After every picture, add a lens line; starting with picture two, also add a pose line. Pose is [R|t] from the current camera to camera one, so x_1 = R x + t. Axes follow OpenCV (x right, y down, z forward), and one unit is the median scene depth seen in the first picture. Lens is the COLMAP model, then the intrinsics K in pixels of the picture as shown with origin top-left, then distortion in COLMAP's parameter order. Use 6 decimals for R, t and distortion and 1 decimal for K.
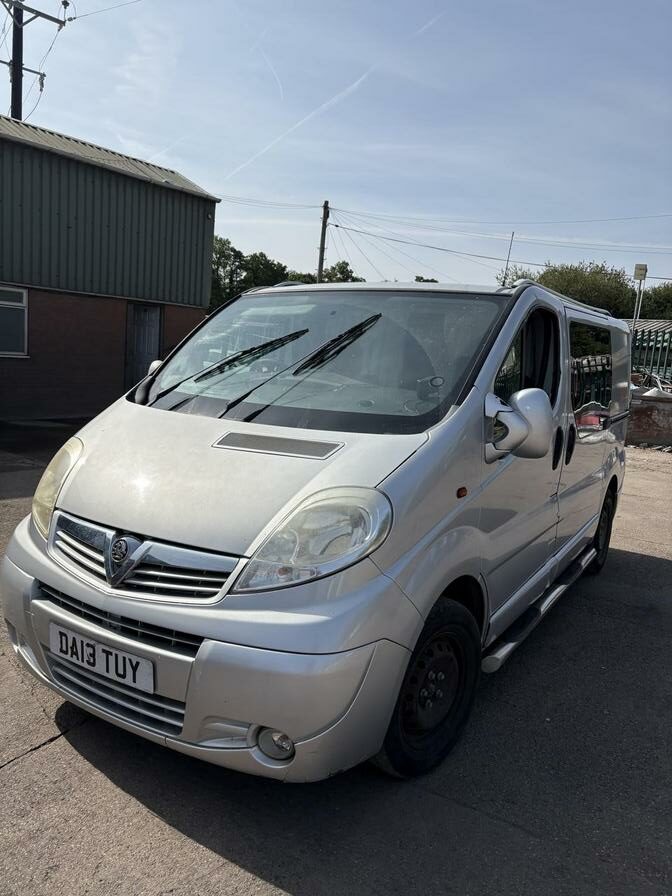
lens RADIAL K [[594.2, 0, 336.0], [0, 594.2, 448.0], [0, 0, 1]] dist [0.032104, -0.003617]
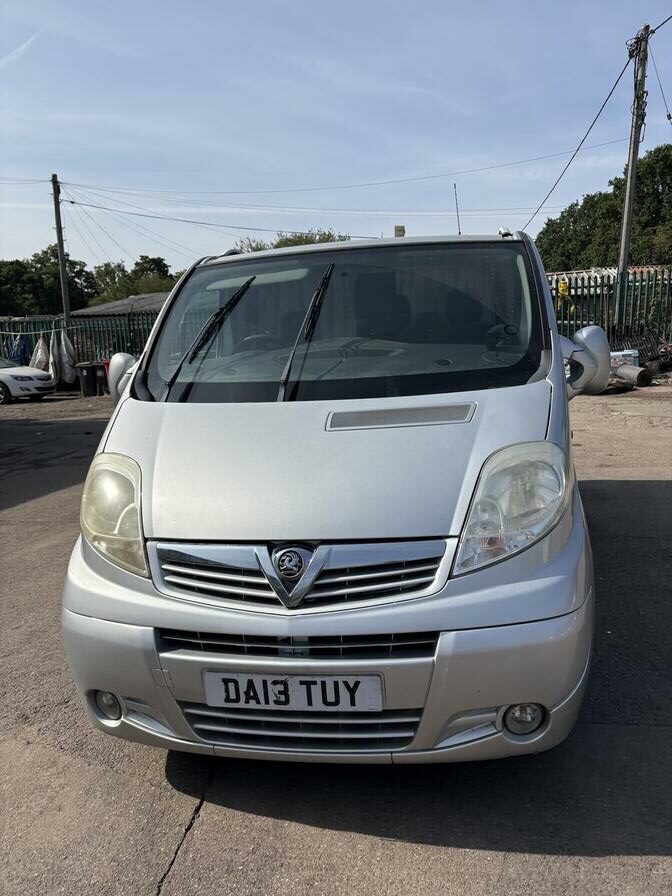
lens RADIAL K [[594.2, 0, 336.0], [0, 594.2, 448.0], [0, 0, 1]] dist [0.032104, -0.003617]
pose [[0.929762, -0.177919, 0.322317, -0.562595], [0.164588, 0.983989, 0.068388, -0.040708], [-0.329324, -0.010535, 0.944158, 0.186585]]
